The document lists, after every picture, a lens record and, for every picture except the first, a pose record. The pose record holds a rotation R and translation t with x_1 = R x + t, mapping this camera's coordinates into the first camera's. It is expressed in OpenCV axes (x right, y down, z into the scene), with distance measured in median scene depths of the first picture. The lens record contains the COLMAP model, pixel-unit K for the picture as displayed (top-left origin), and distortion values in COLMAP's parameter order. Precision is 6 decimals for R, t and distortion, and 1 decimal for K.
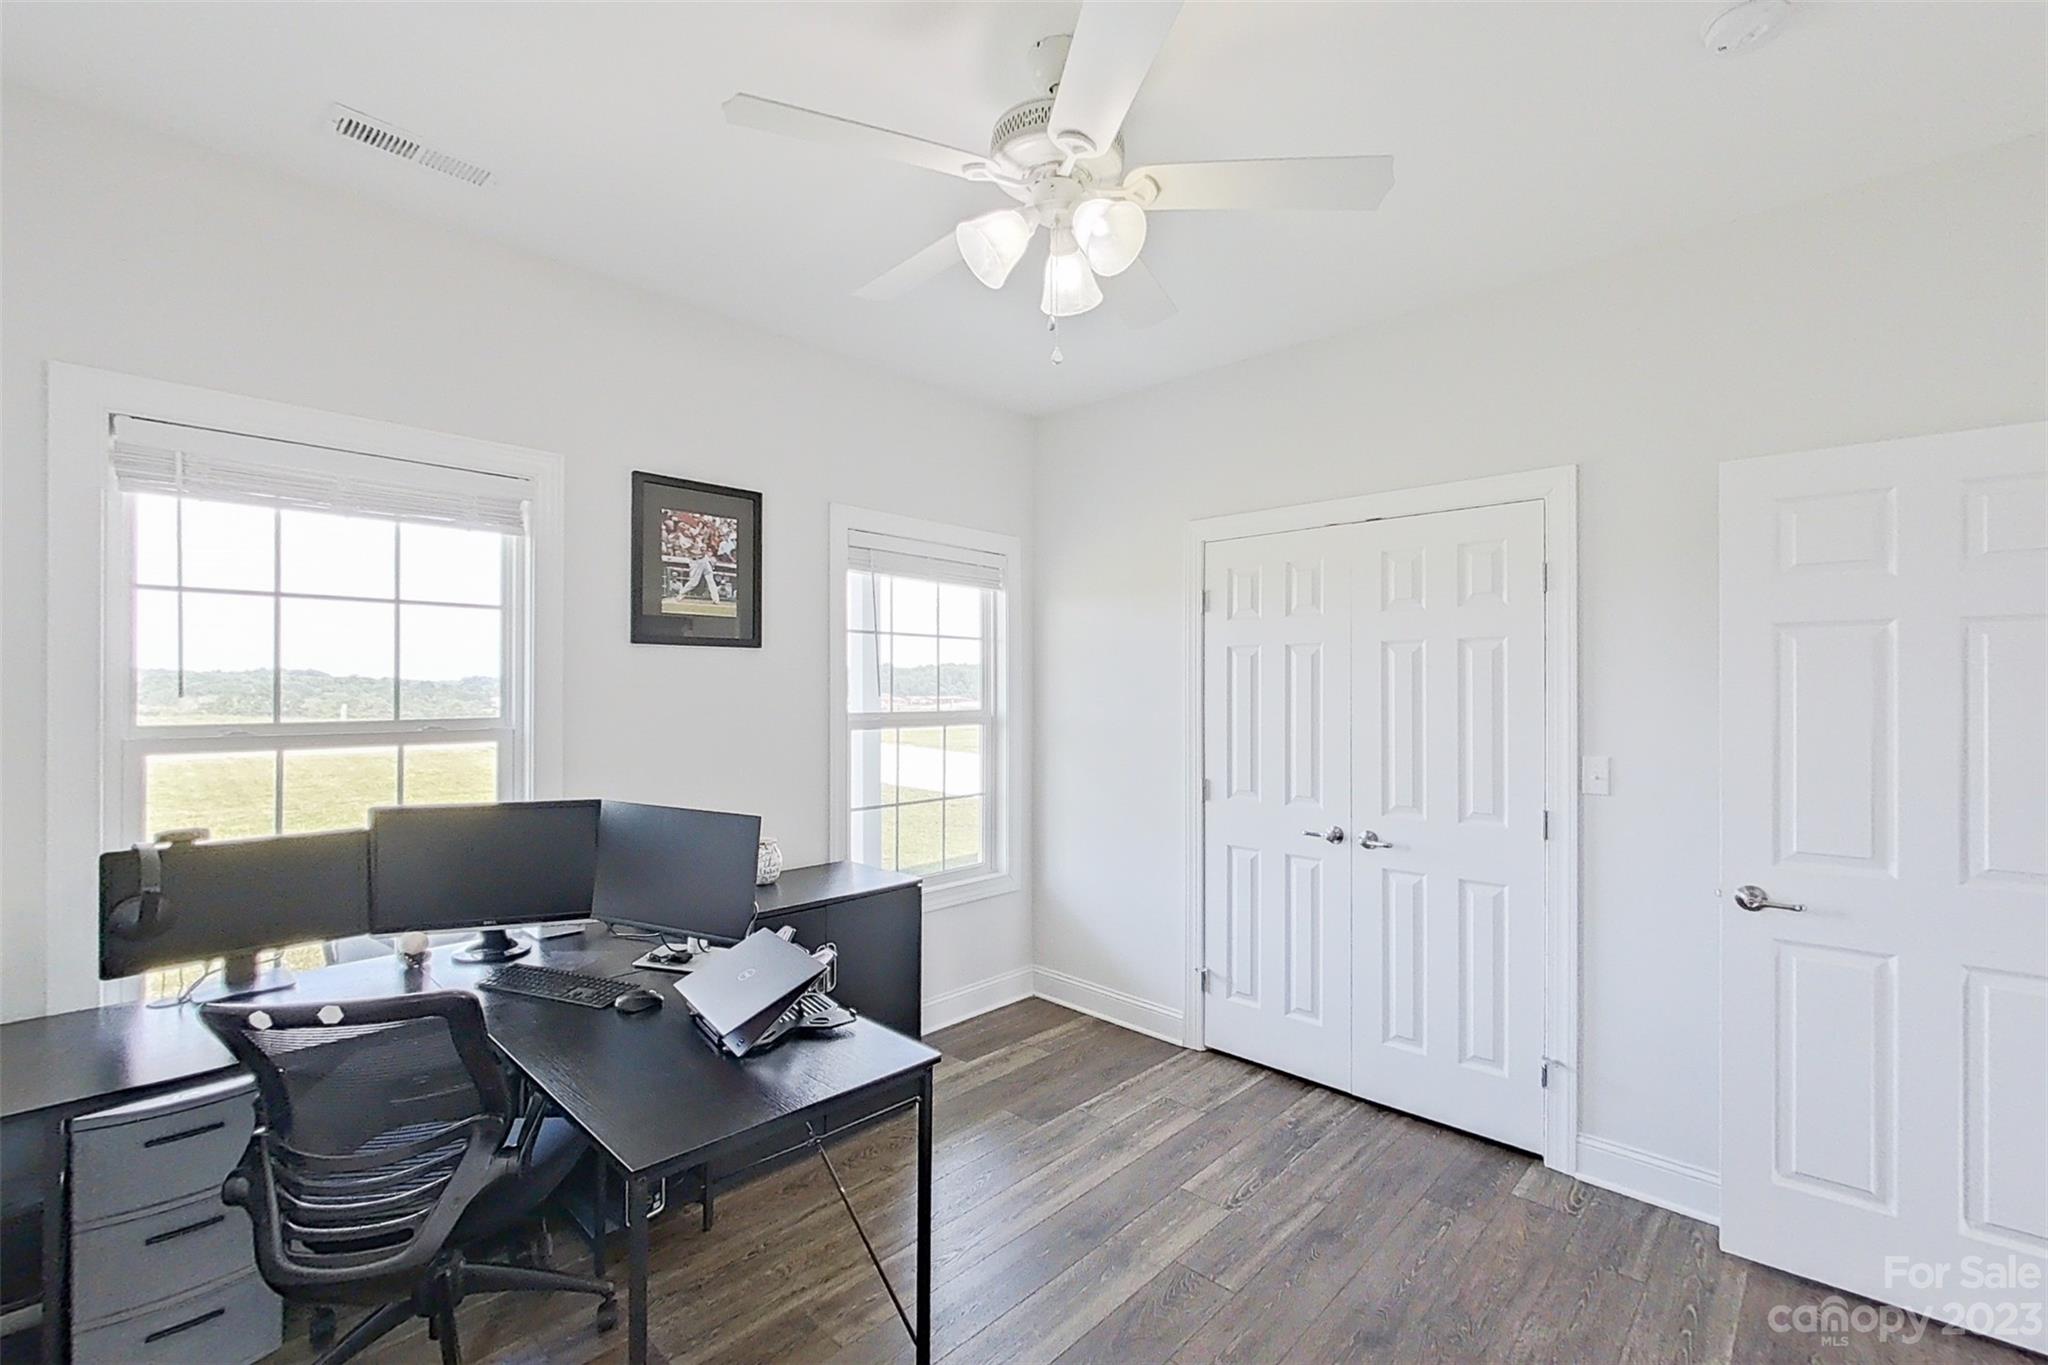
lens RADIAL K [[882.2, 0, 1037.8], [0, 882.2, 680.0], [0, 0, 1]] dist [0.001032, -0.000080]
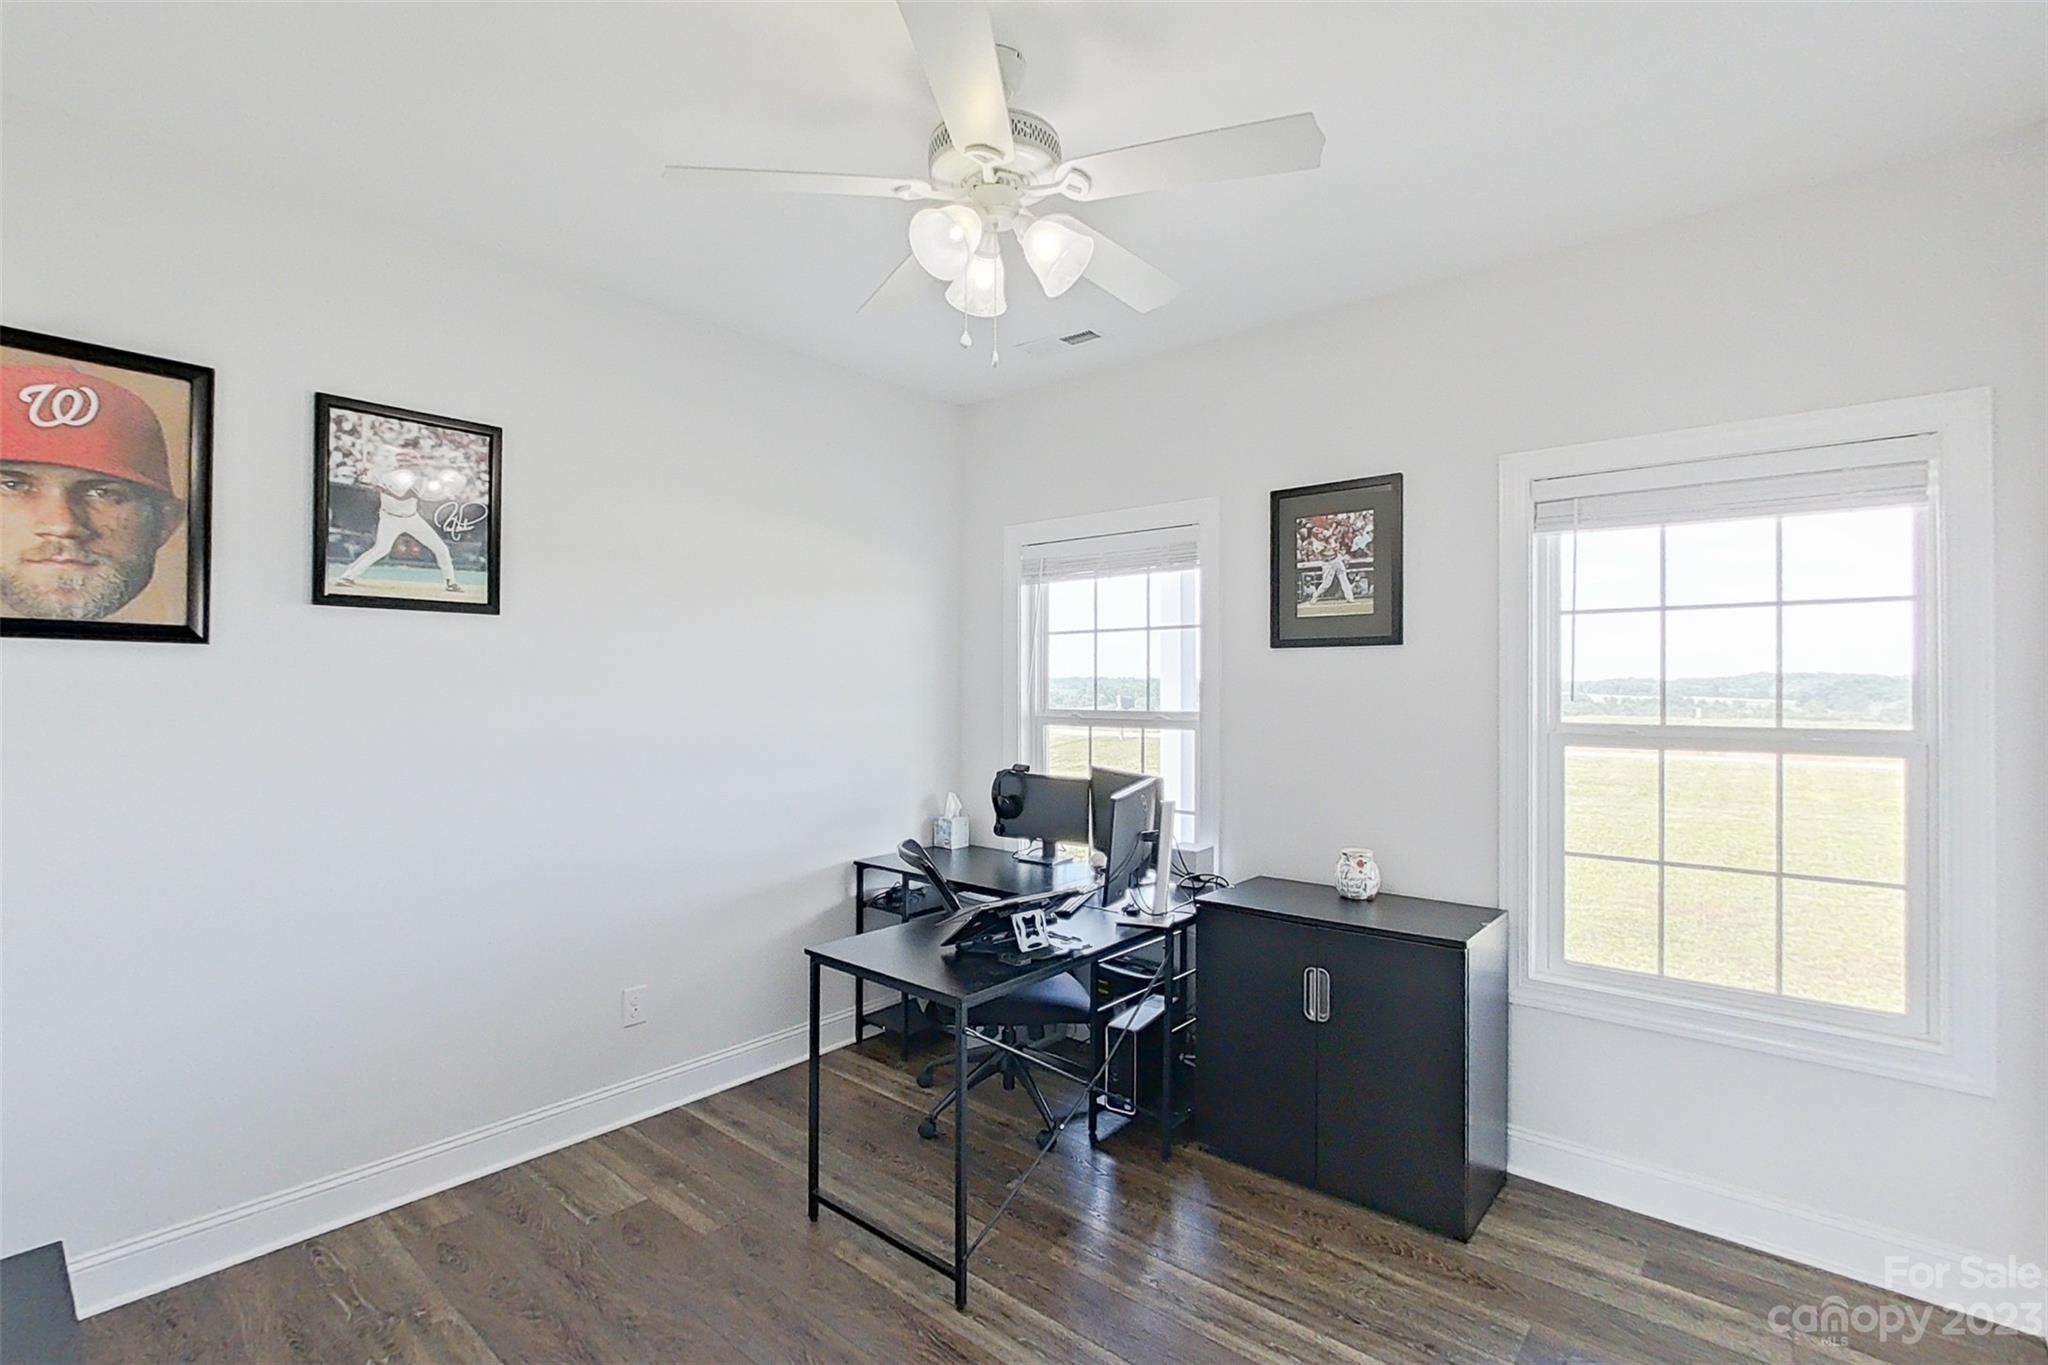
lens RADIAL K [[882.2, 0, 1036.9], [0, 882.2, 692.5], [0, 0, 1]] dist [0.001032, -0.000080]
pose [[0.092333, 0.003060, -0.995723, 0.576330], [0.004535, 0.999984, 0.003494, 0.008187], [0.995718, -0.004839, 0.092318, 0.569199]]
